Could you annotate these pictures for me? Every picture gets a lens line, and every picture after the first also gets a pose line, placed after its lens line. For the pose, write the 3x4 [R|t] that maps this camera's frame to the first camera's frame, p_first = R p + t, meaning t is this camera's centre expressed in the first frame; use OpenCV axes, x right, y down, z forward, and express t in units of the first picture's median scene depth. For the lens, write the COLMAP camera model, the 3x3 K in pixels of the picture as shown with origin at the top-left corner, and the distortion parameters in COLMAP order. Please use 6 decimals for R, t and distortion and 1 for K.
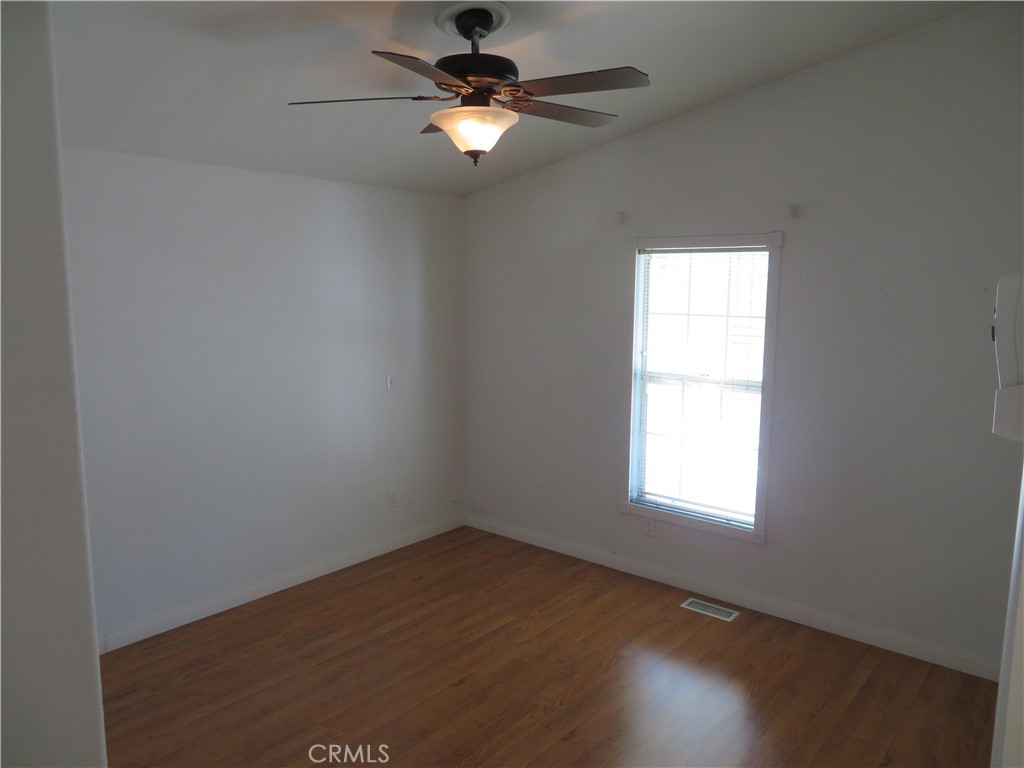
lens RADIAL K [[728.5, 0, 512.5], [0, 728.5, 383.7], [0, 0, 1]] dist [-0.007641, 0.002564]
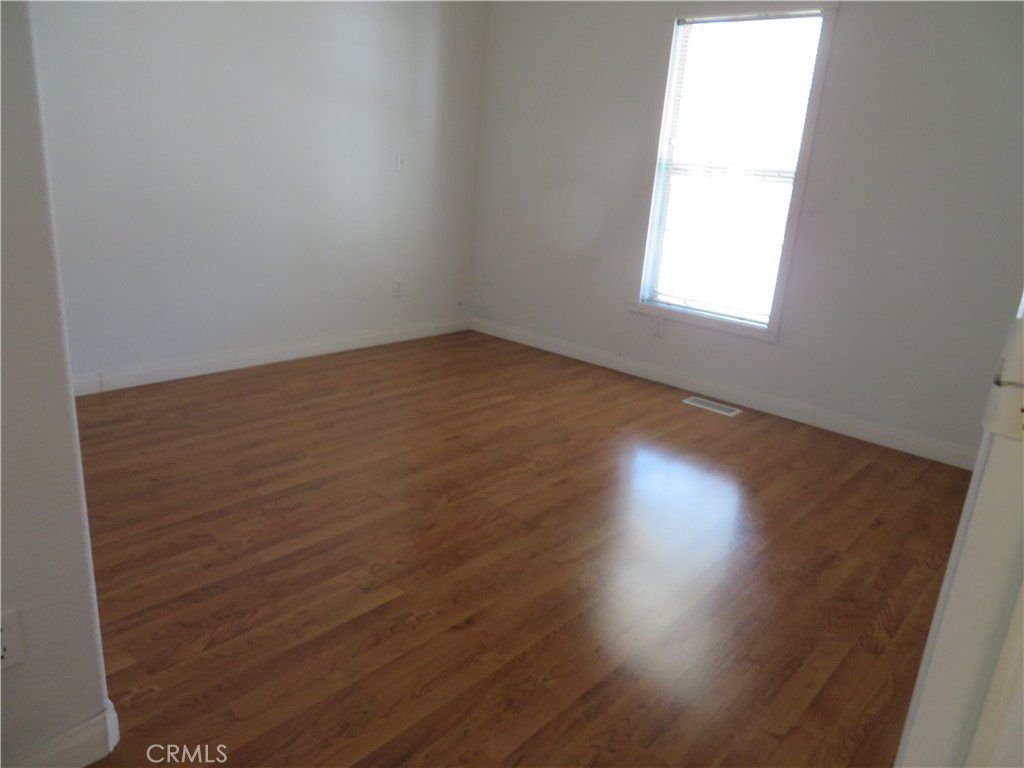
lens RADIAL K [[728.5, 0, 513.0], [0, 728.5, 381.3], [0, 0, 1]] dist [-0.007641, 0.002564]
pose [[0.997225, 0.073959, -0.008519, 0.008690], [-0.071691, 0.984837, 0.157974, 0.139785], [0.020073, -0.156925, 0.987407, 0.026199]]
